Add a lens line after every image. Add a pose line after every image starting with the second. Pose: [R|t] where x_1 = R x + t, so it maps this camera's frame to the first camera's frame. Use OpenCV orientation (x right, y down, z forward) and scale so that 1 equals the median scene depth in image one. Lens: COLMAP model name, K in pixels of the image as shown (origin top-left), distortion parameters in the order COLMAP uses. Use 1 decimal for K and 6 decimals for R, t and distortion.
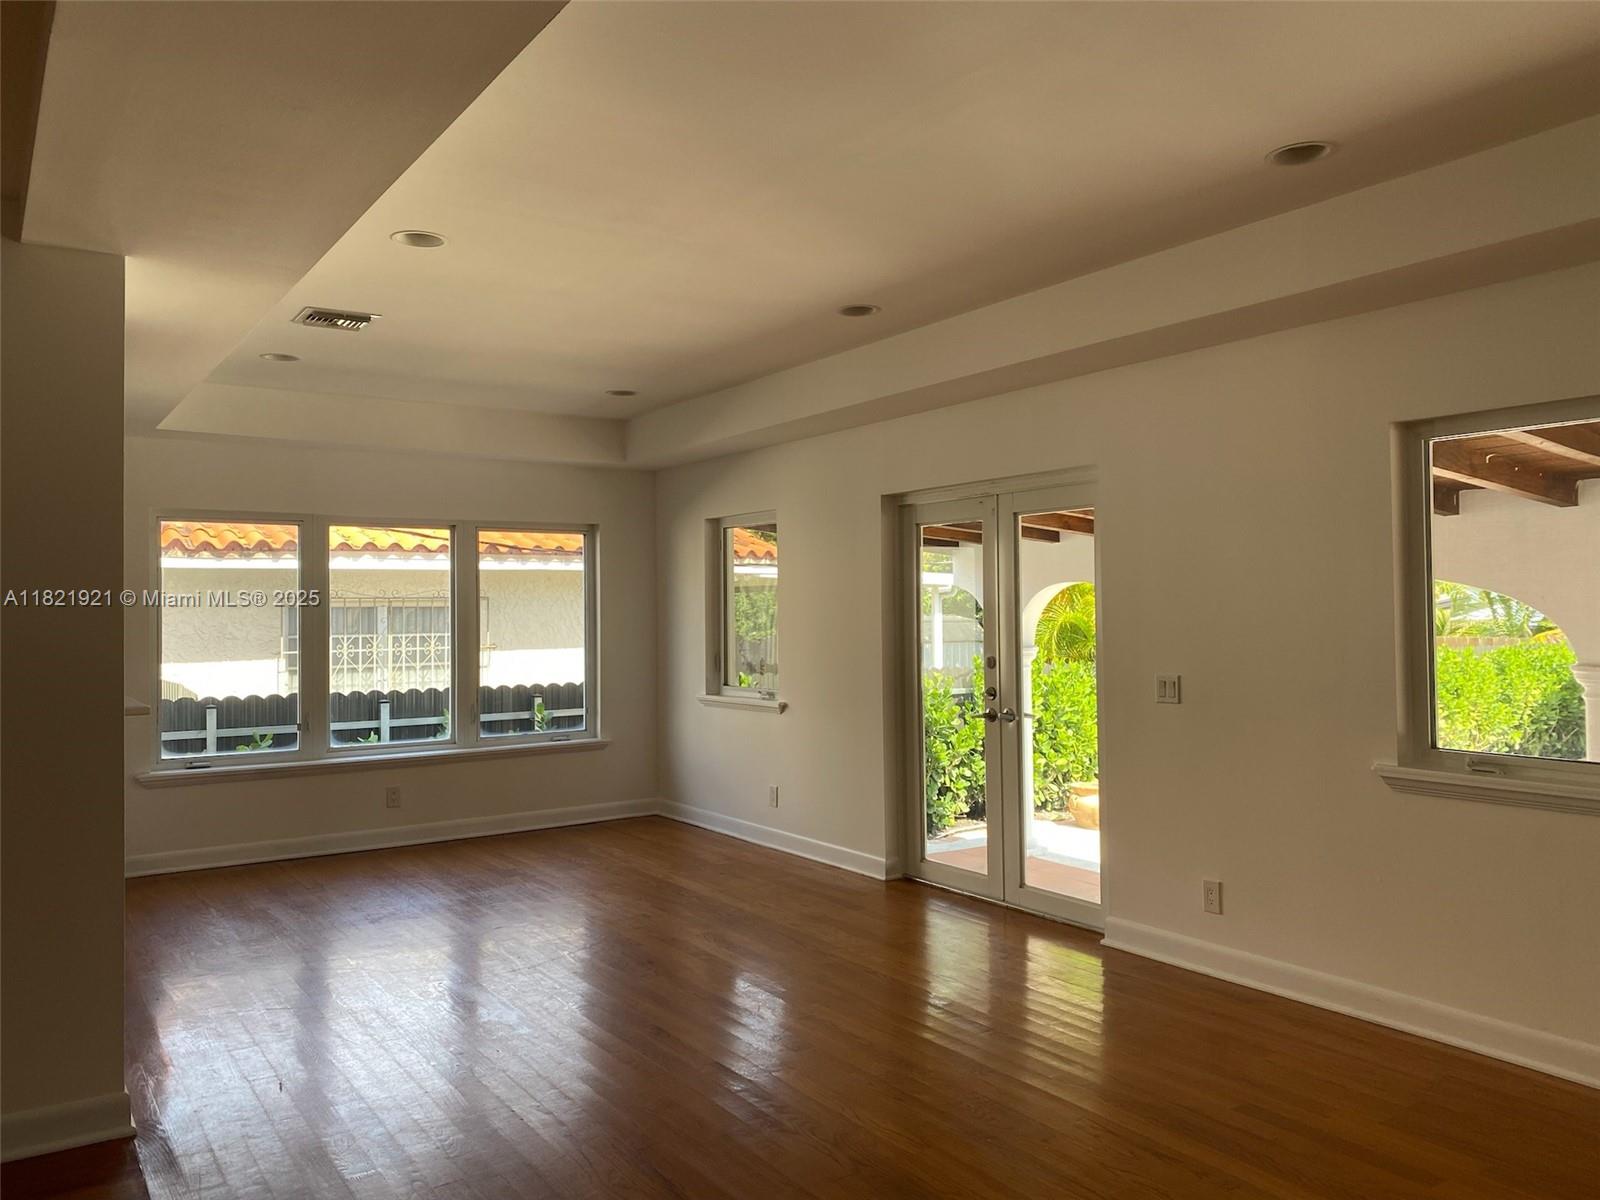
lens RADIAL K [[1215.6, 0, 800.0], [0, 1215.6, 600.0], [0, 0, 1]] dist [0.047075, -0.103094]
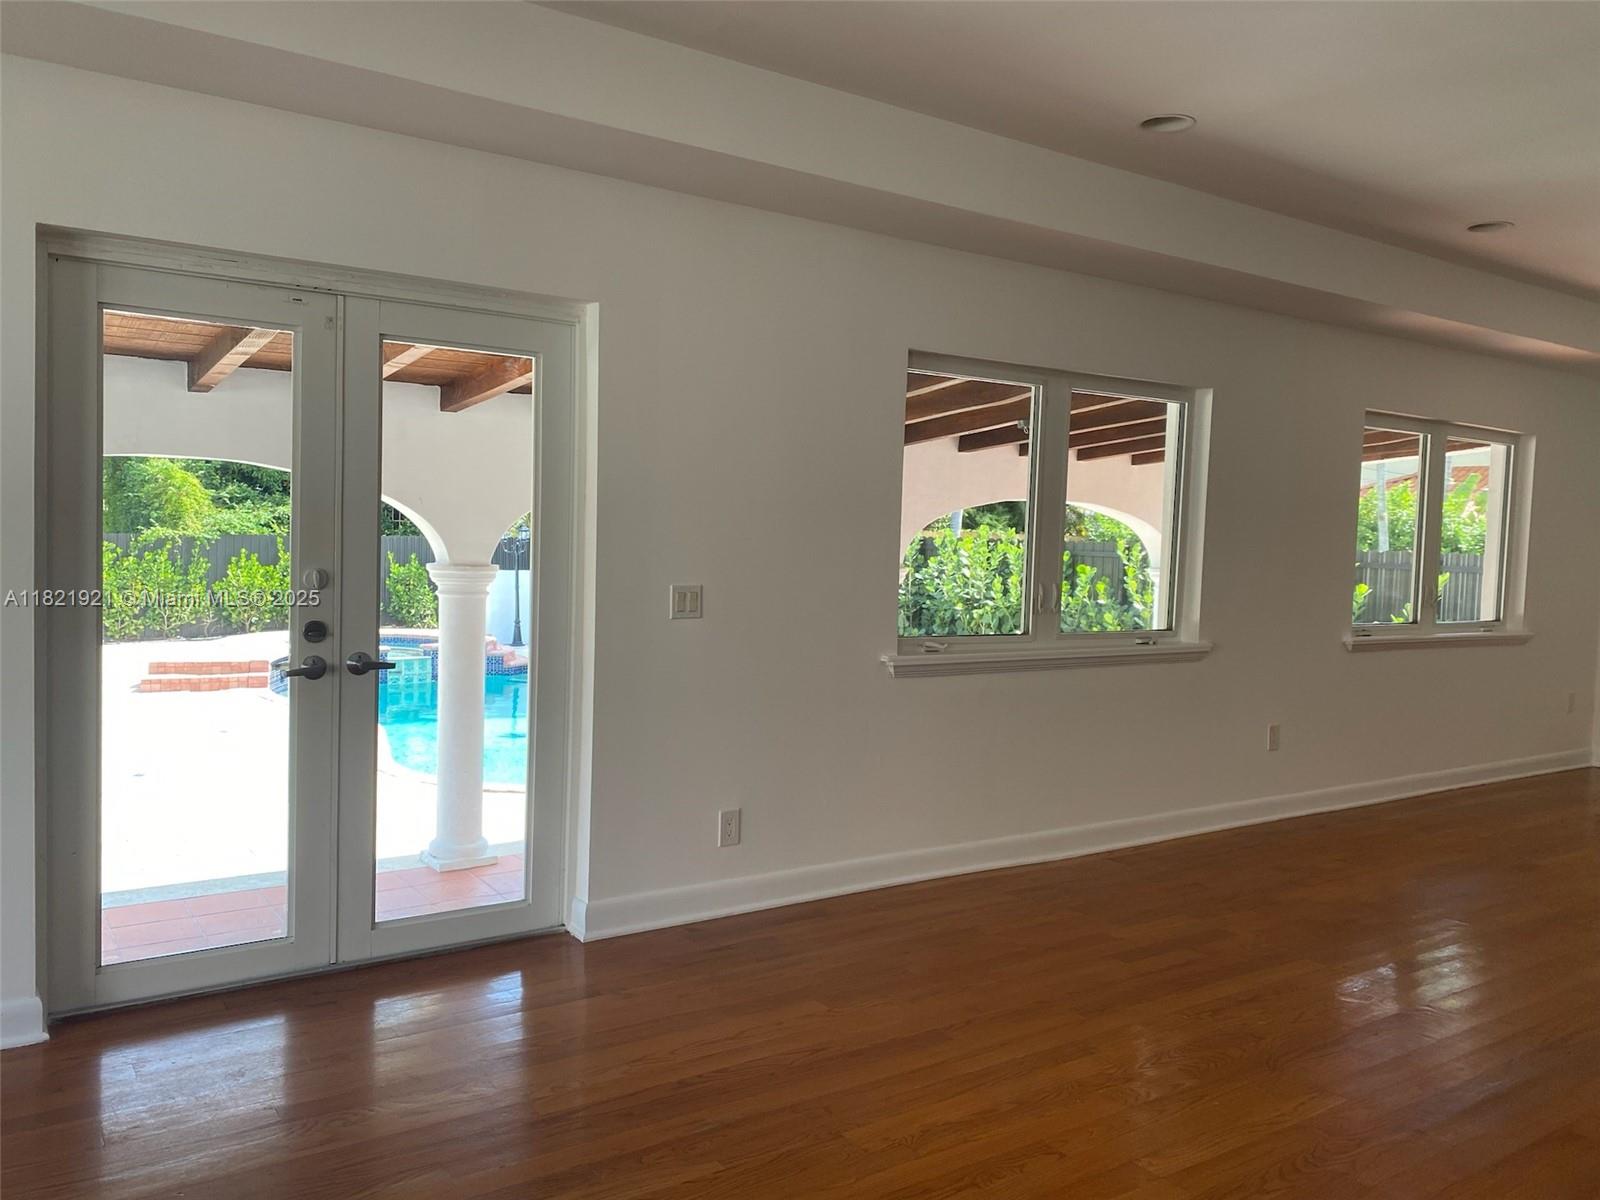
lens RADIAL K [[1212.6, 0, 773.7], [0, 1212.6, 599.5], [0, 0, 1]] dist [0.005331, 0.002479]
pose [[-0.002057, -0.048782, 0.998807, -0.533332], [-0.040135, 0.998009, 0.048660, 0.029355], [-0.999192, -0.039987, -0.004011, 0.956492]]
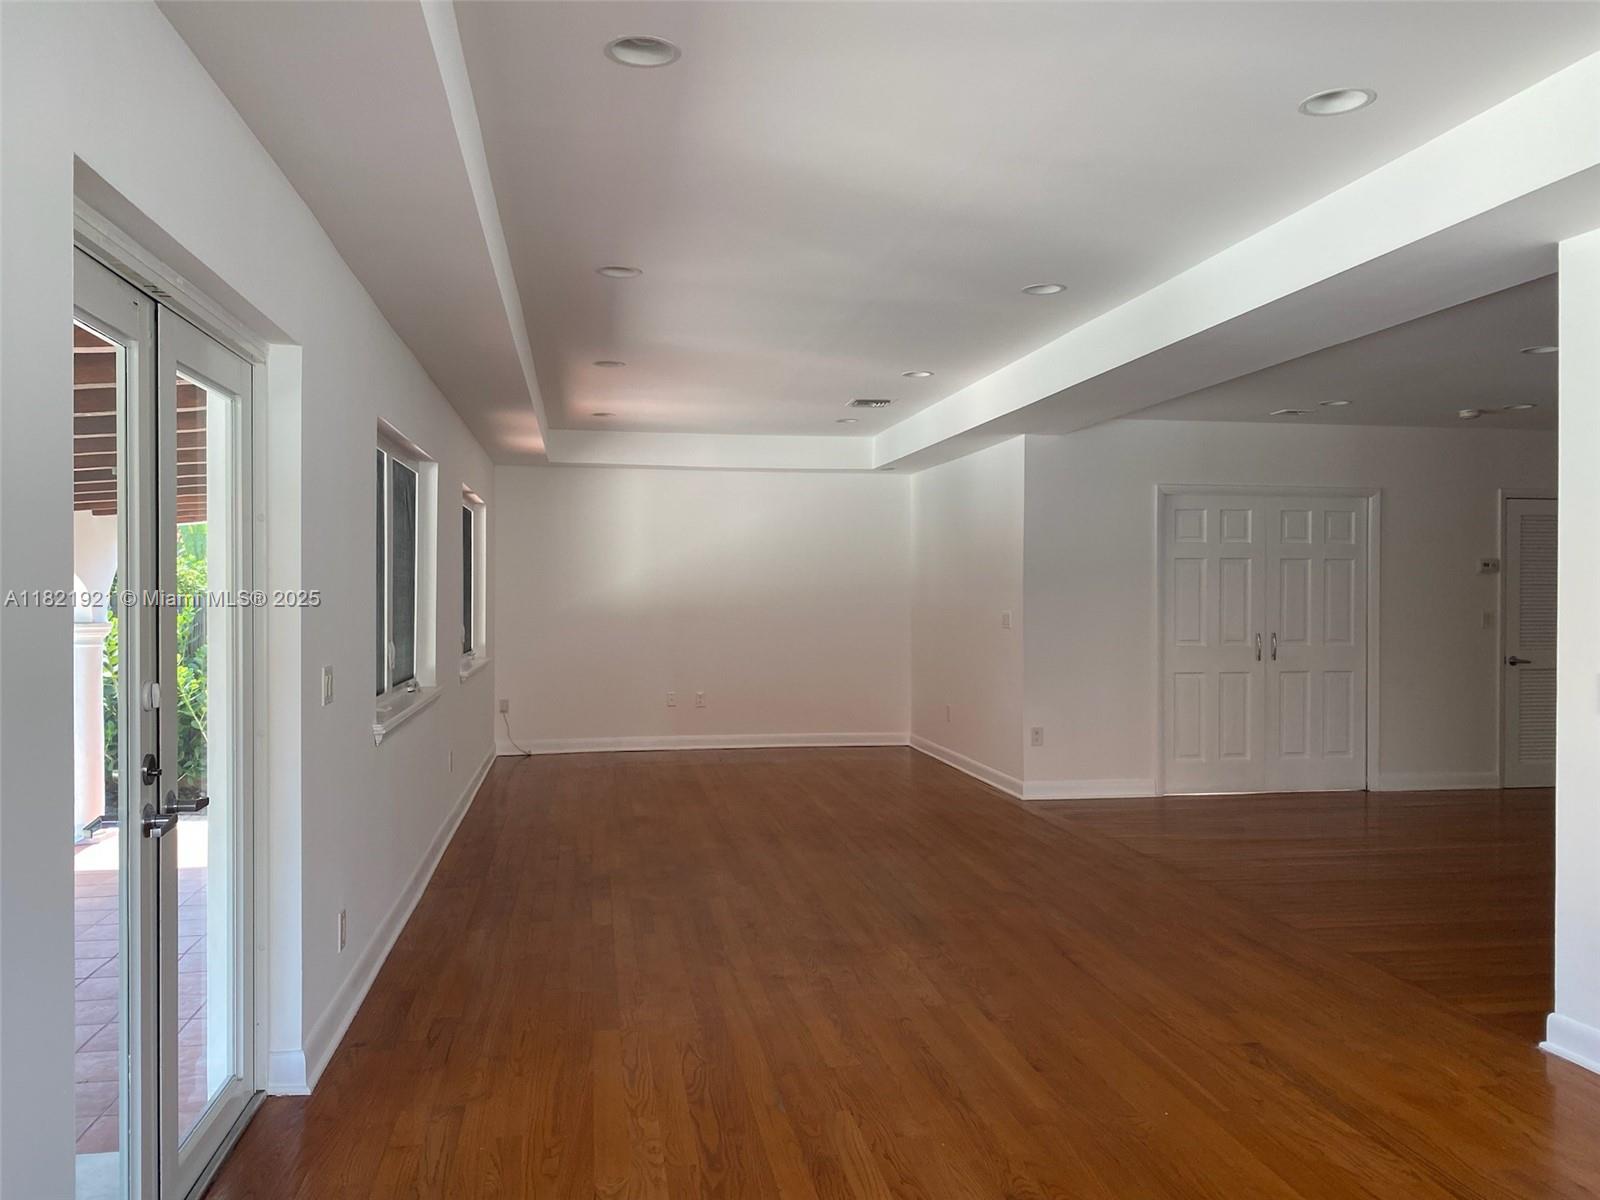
lens RADIAL K [[1212.6, 0, 773.7], [0, 1212.6, 599.5], [0, 0, 1]] dist [0.005331, 0.002479]
pose [[-0.901659, 0.006240, 0.432403, -0.269491], [0.003077, 0.999963, -0.008013, 0.029113], [-0.432437, -0.005894, -0.901645, 1.579678]]
